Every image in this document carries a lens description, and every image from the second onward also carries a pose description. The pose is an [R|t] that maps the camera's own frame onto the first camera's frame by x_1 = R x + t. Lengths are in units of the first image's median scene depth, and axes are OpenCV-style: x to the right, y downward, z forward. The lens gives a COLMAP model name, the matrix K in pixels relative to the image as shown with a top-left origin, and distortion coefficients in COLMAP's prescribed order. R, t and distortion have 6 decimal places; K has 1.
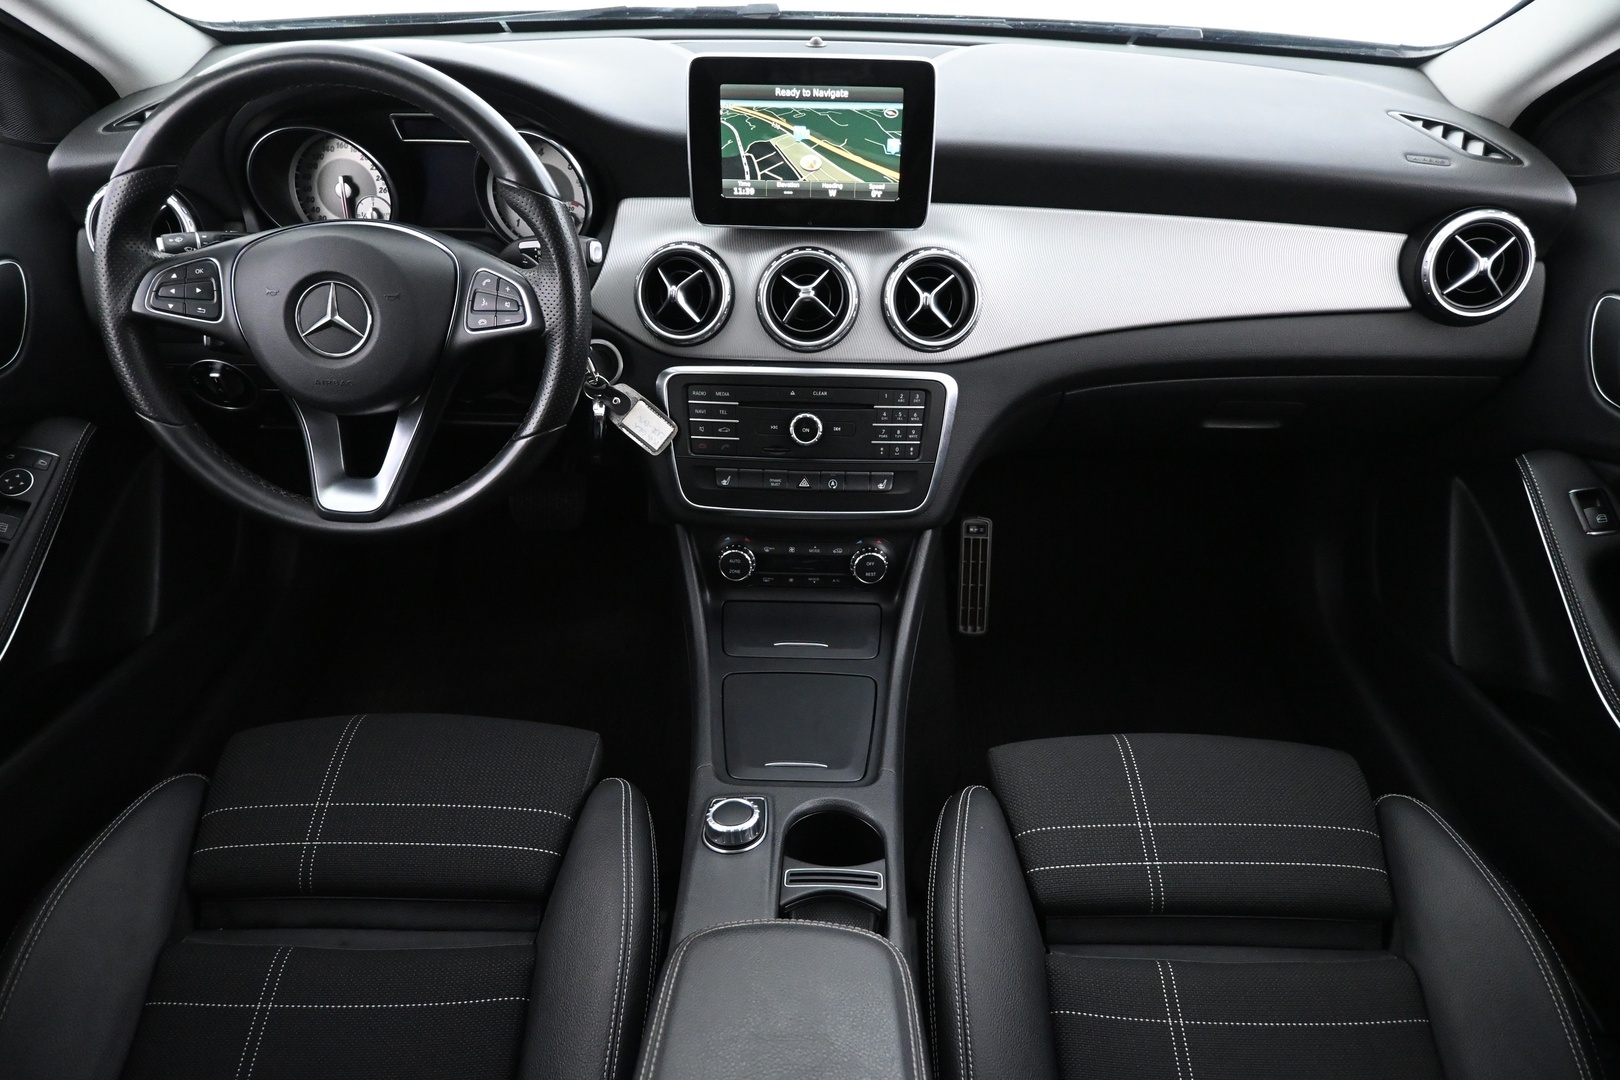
lens RADIAL K [[1097.9, 0, 812.3], [0, 1097.9, 536.7], [0, 0, 1]] dist [-0.000669, -0.003641]
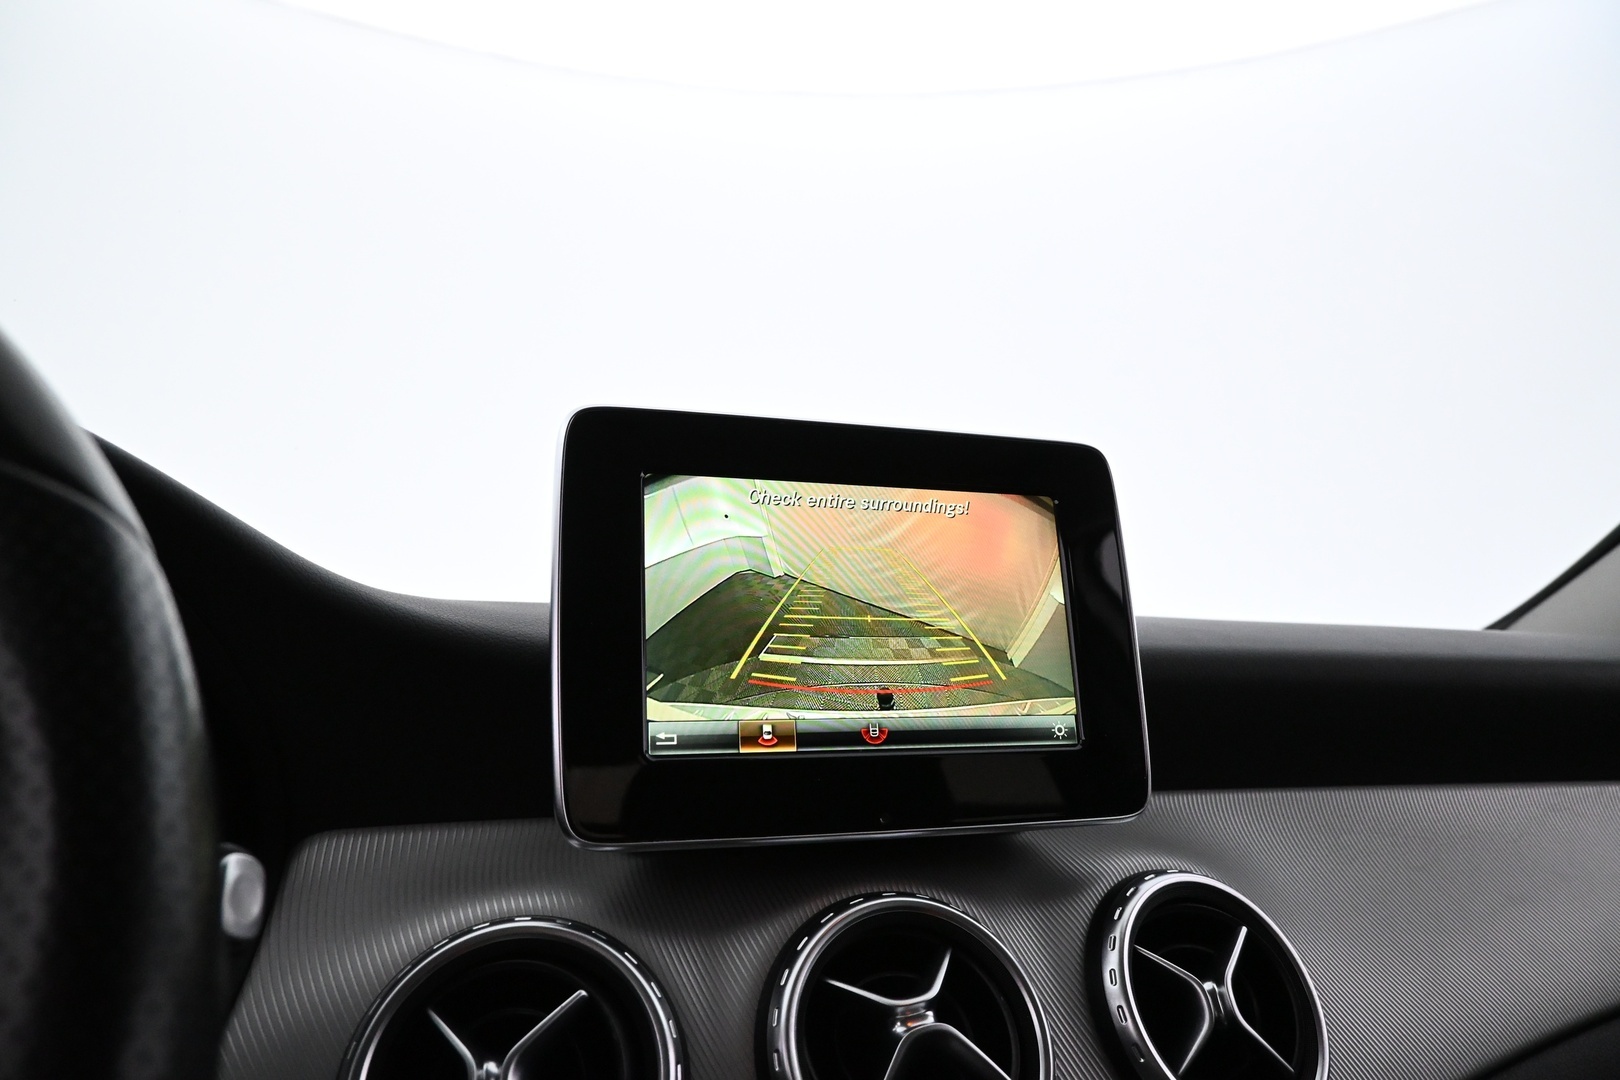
lens RADIAL K [[1097.9, 0, 806.9], [0, 1097.9, 534.2], [0, 0, 1]] dist [-0.000669, -0.003641]
pose [[0.937044, 0.028161, 0.348074, -0.158449], [0.224904, 0.713839, -0.663214, -0.119137], [-0.267146, 0.699743, 0.662565, 0.710506]]
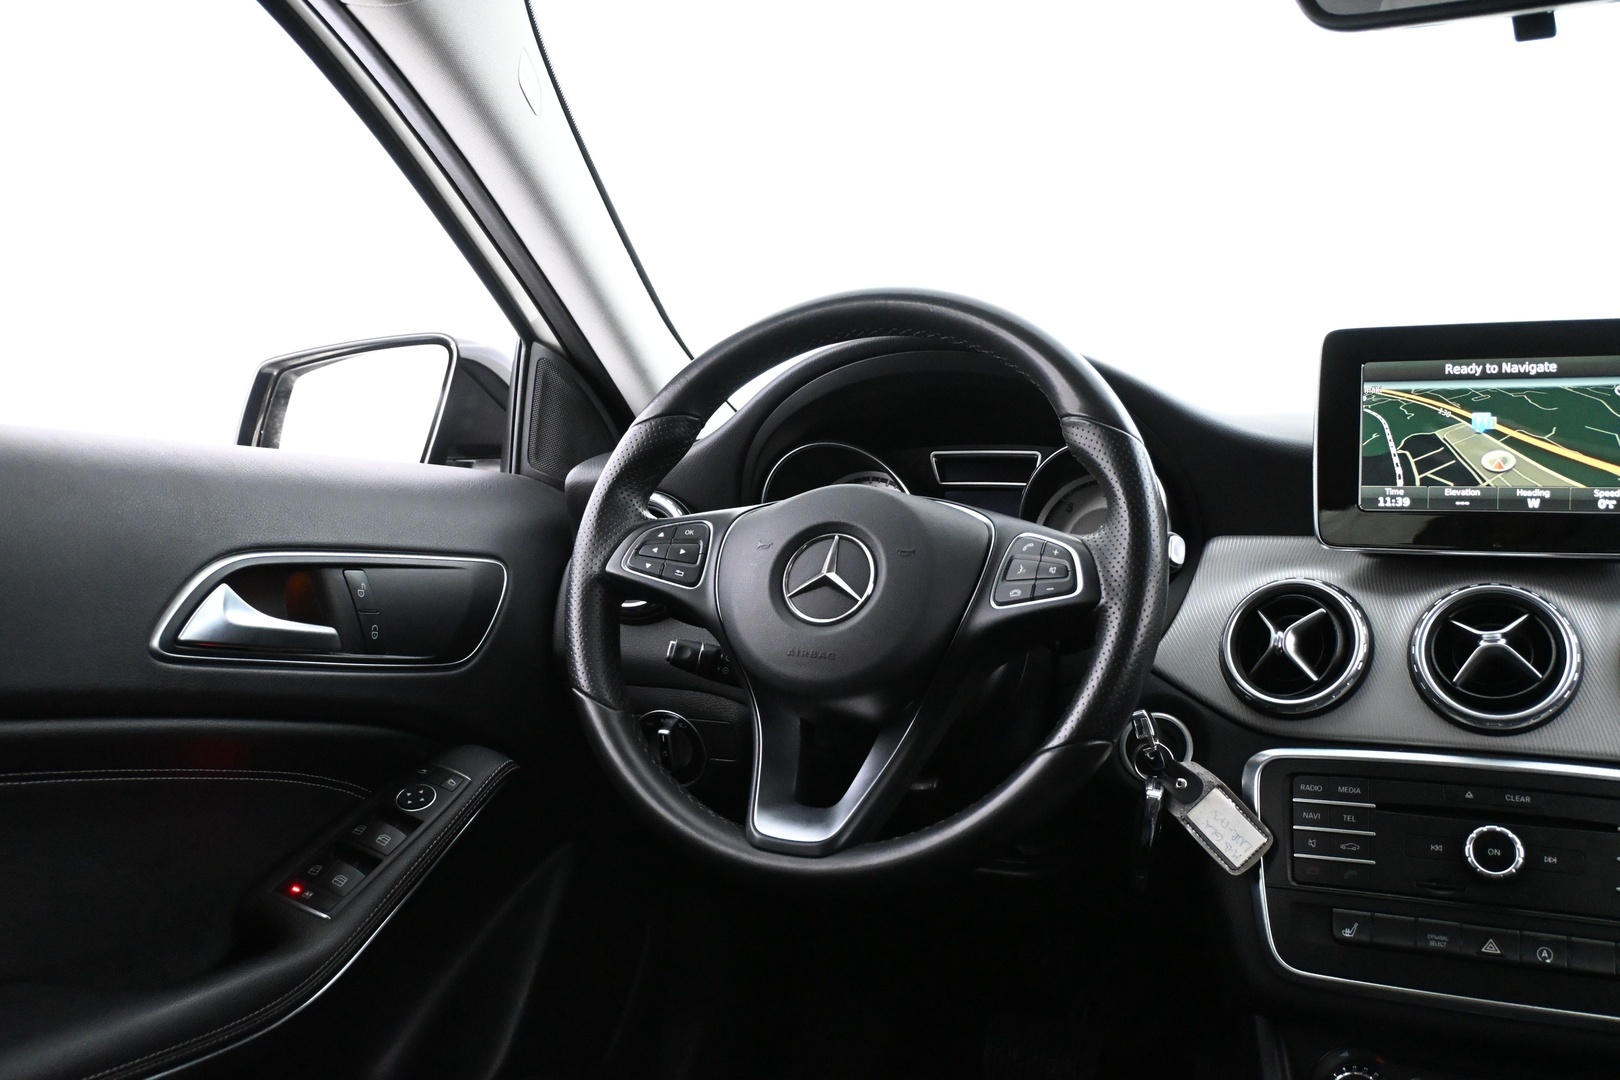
lens RADIAL K [[1412.4, 0, 806.1], [0, 1412.4, 538.7], [0, 0, 1]] dist [-0.009118, -0.007498]
pose [[0.917658, 0.003031, -0.397360, -0.048955], [-0.215608, 0.843775, -0.491485, 0.234364], [0.333792, 0.536689, 0.774950, 0.183248]]
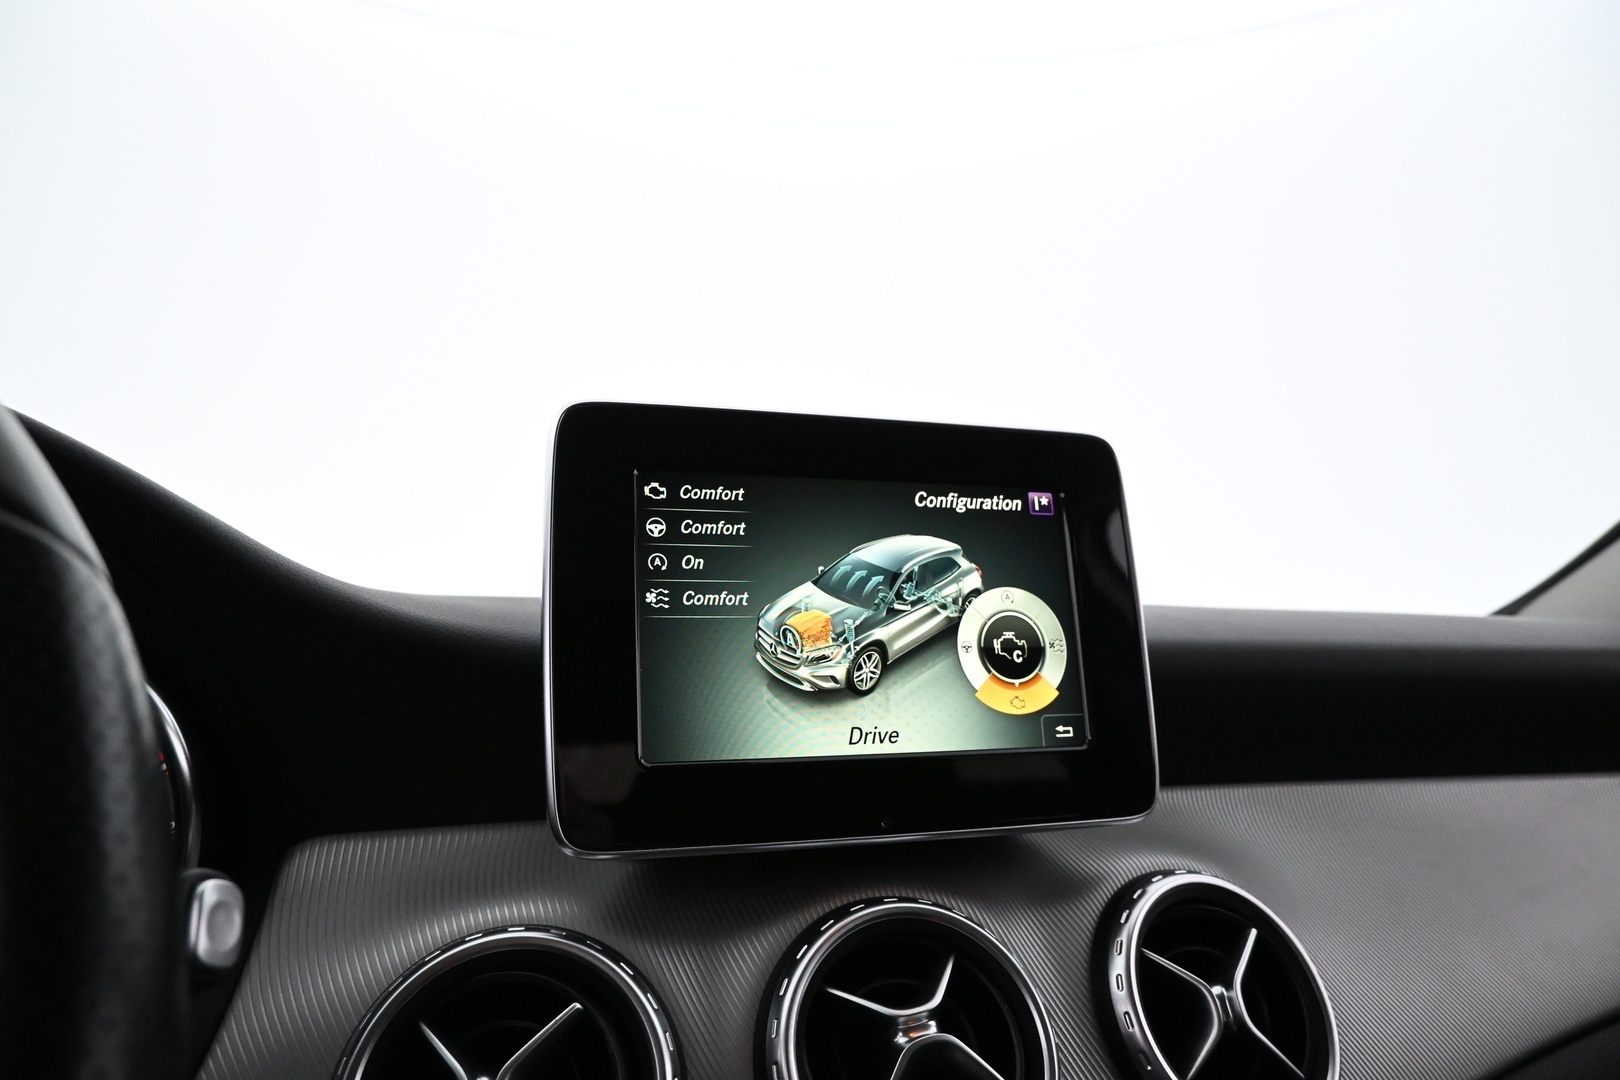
lens RADIAL K [[1097.9, 0, 802.3], [0, 1097.9, 542.8], [0, 0, 1]] dist [-0.000669, -0.003641]
pose [[0.940037, 0.012844, 0.340830, -0.152719], [0.223242, 0.732329, -0.643317, -0.131337], [-0.257863, 0.680830, 0.685549, 0.712184]]
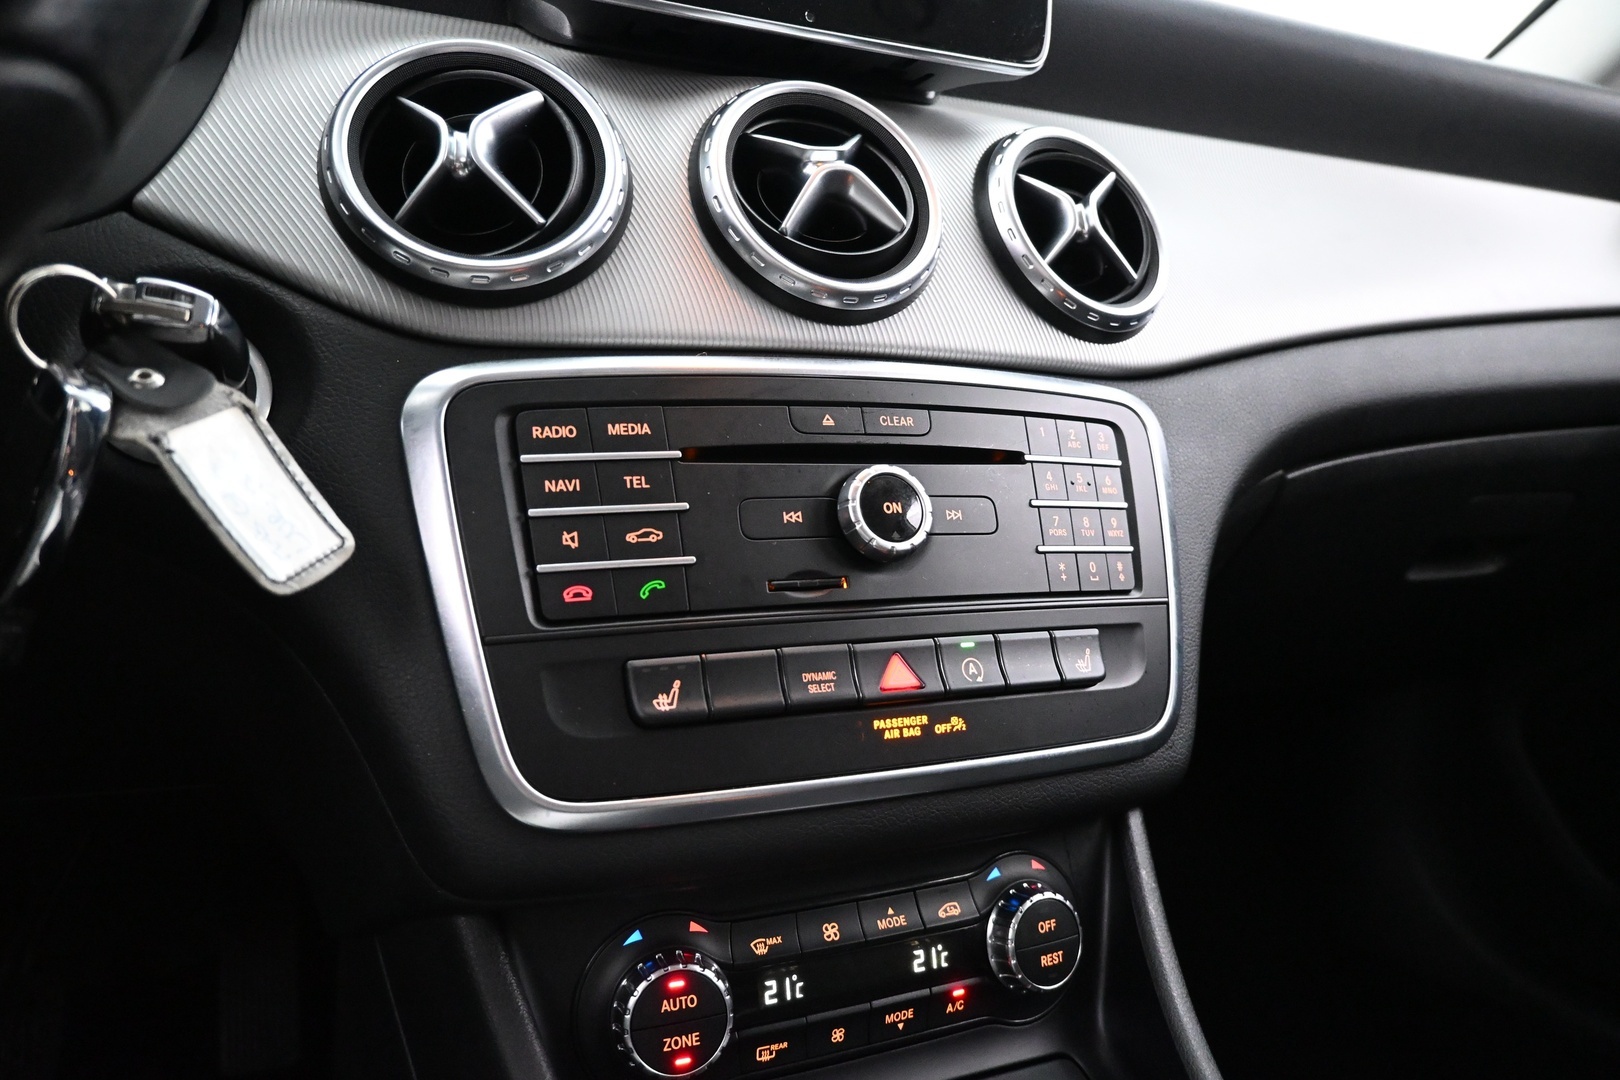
lens RADIAL K [[1097.9, 0, 815.6], [0, 1097.9, 546.0], [0, 0, 1]] dist [-0.000669, -0.003641]
pose [[0.903971, -0.047547, 0.424942, -0.182212], [0.236852, 0.883086, -0.405043, 0.048334], [-0.356002, 0.466796, 0.809546, 0.776977]]
